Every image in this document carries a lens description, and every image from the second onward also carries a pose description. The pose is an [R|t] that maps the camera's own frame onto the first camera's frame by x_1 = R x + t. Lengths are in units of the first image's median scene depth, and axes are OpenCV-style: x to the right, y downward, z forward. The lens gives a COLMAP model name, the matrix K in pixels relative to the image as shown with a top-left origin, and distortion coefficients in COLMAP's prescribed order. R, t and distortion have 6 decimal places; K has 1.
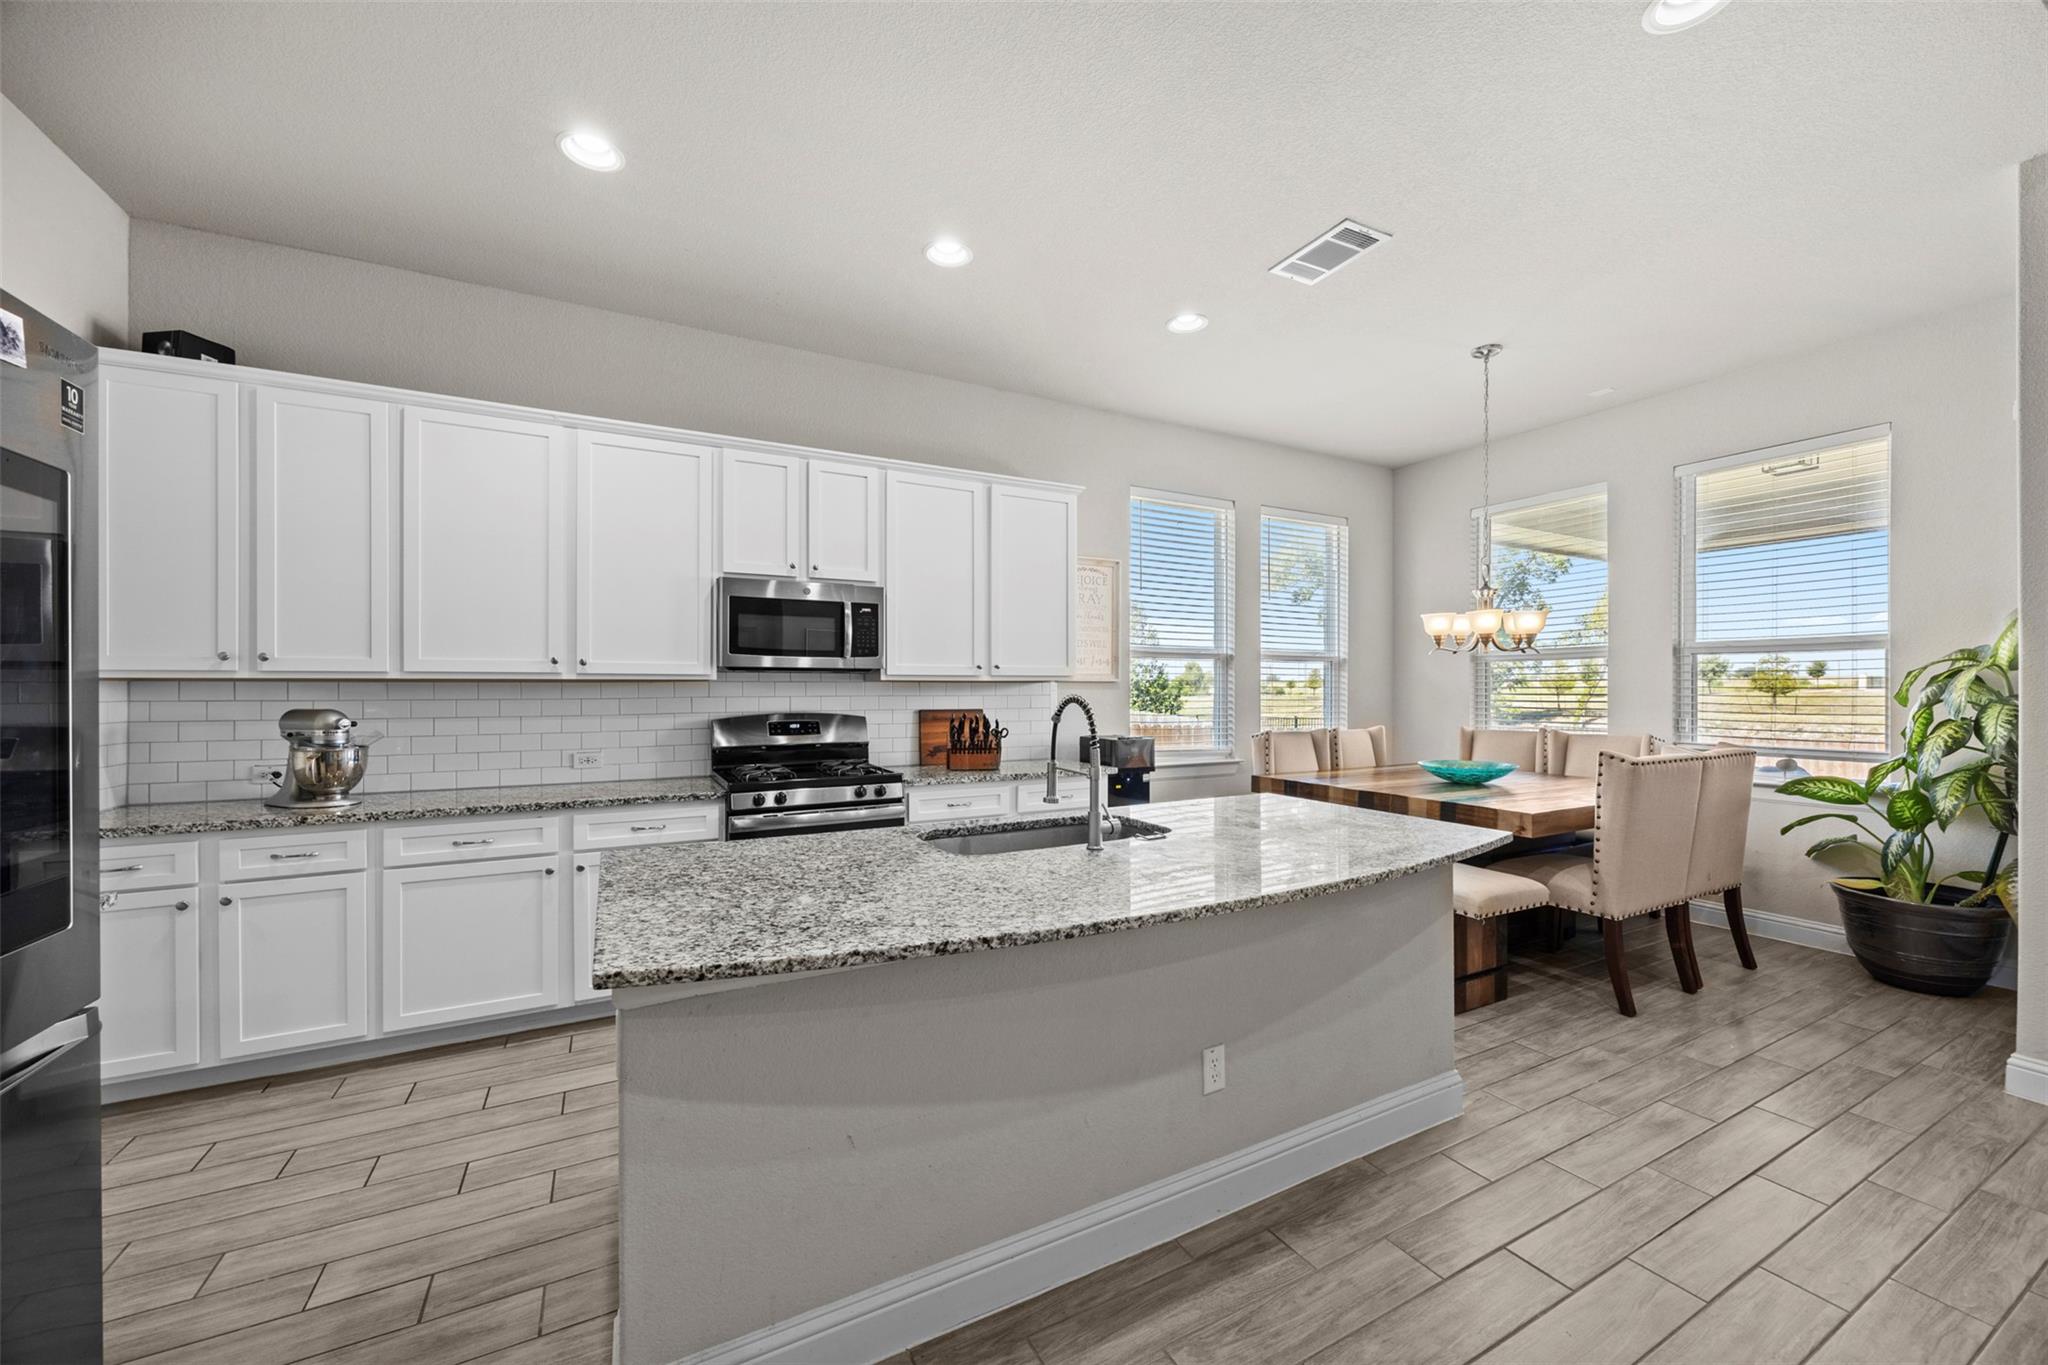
lens RADIAL K [[783.4, 0, 1031.6], [0, 783.4, 689.2], [0, 0, 1]] dist [0.000025, 0.000010]
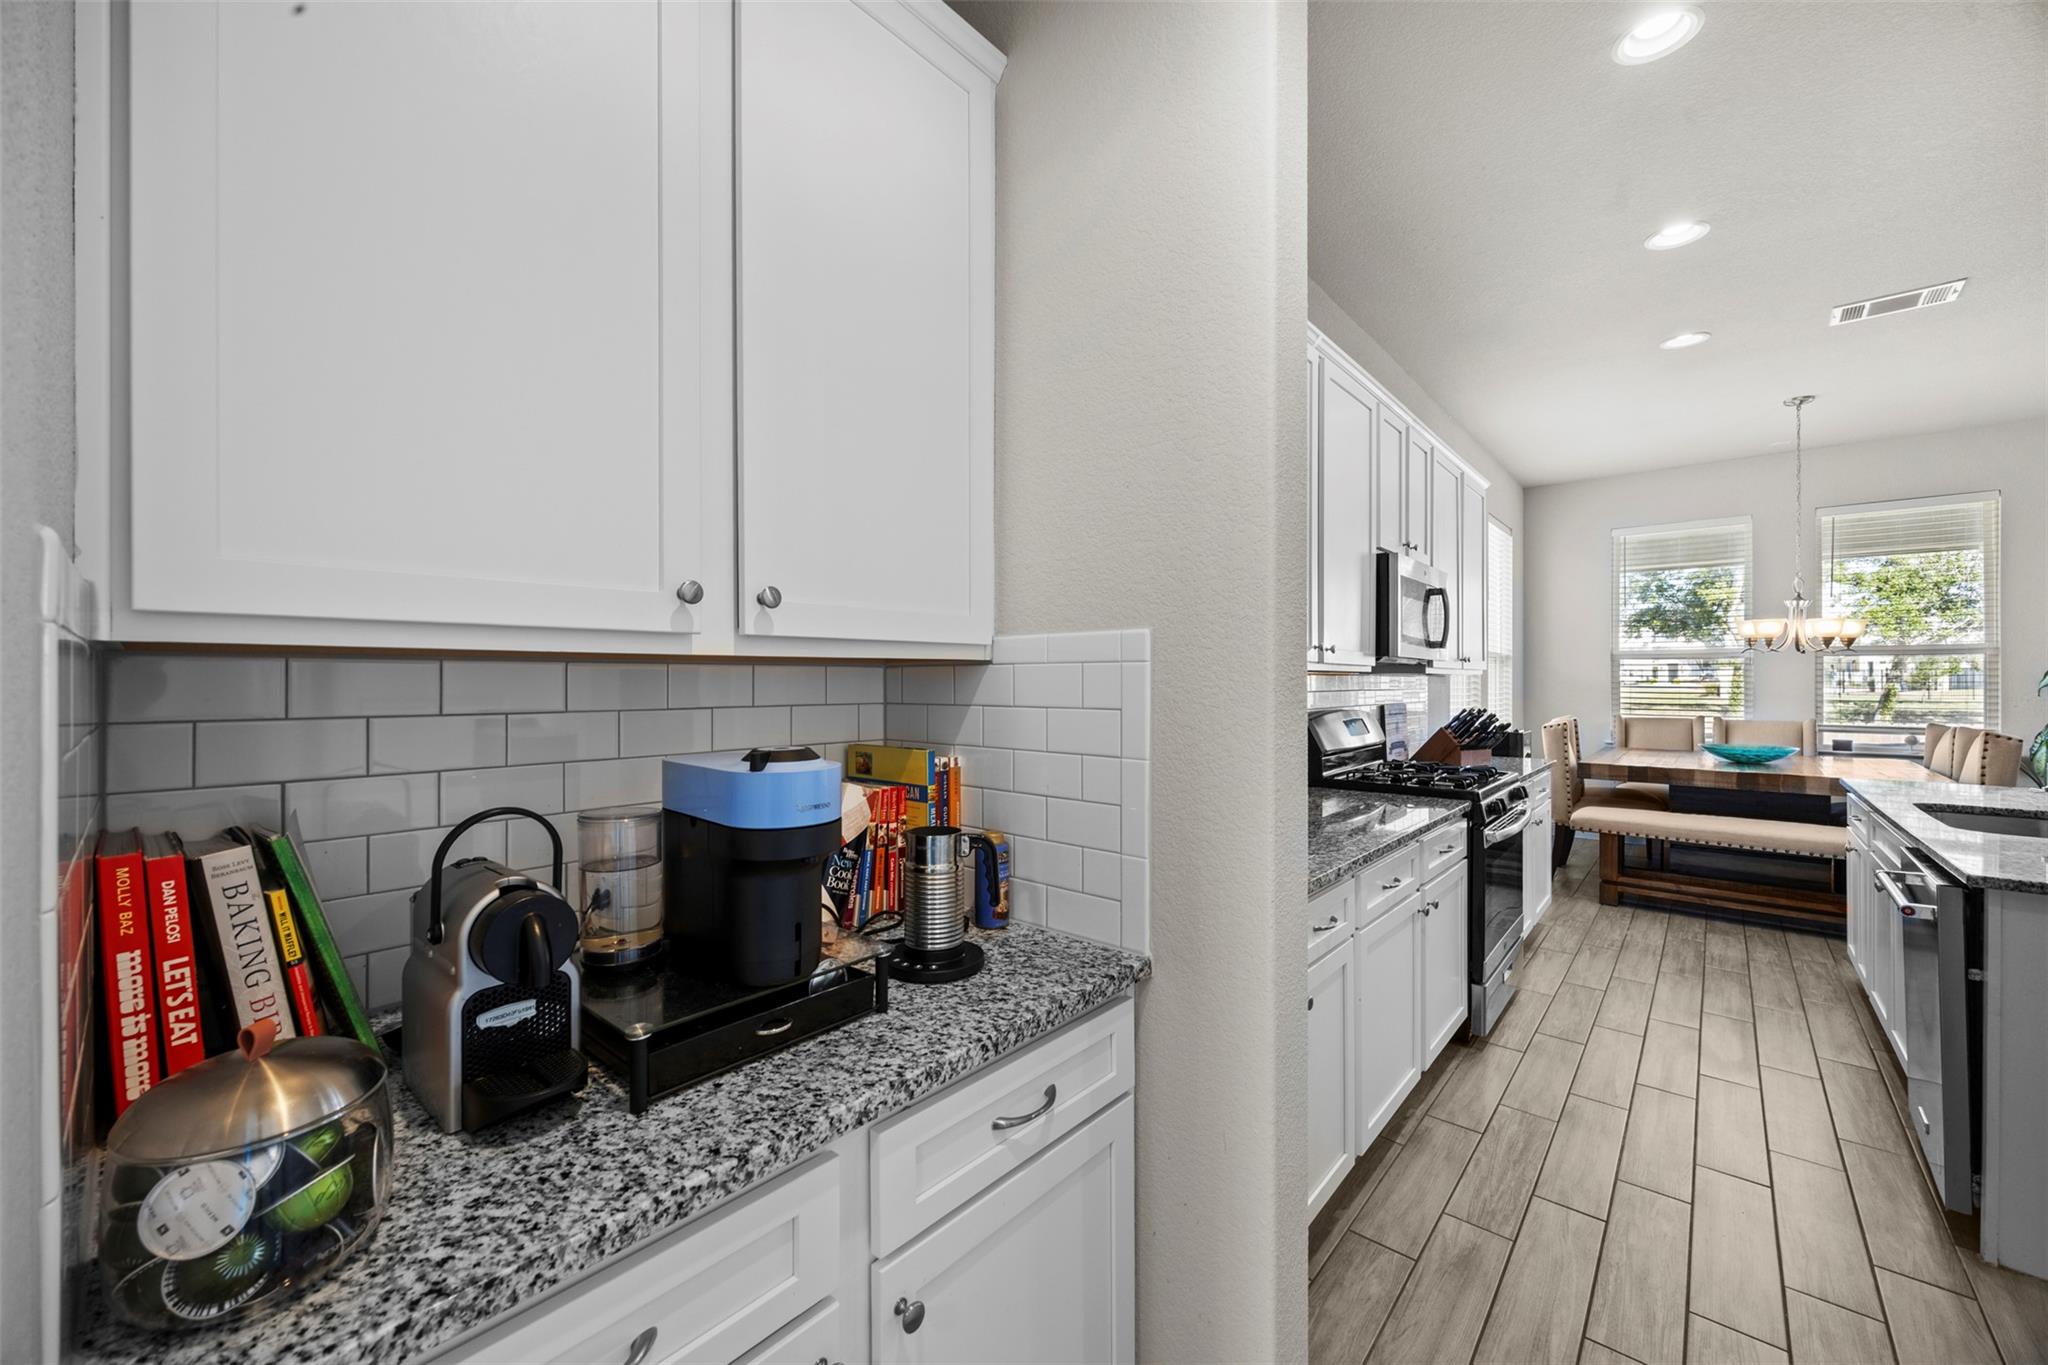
lens RADIAL K [[783.4, 0, 1031.6], [0, 783.4, 689.2], [0, 0, 1]] dist [0.000025, 0.000010]
pose [[0.935237, -0.004697, 0.353990, -0.998763], [0.007437, 0.999952, -0.006380, 0.008861], [-0.353943, 0.008599, 0.935228, 0.317250]]
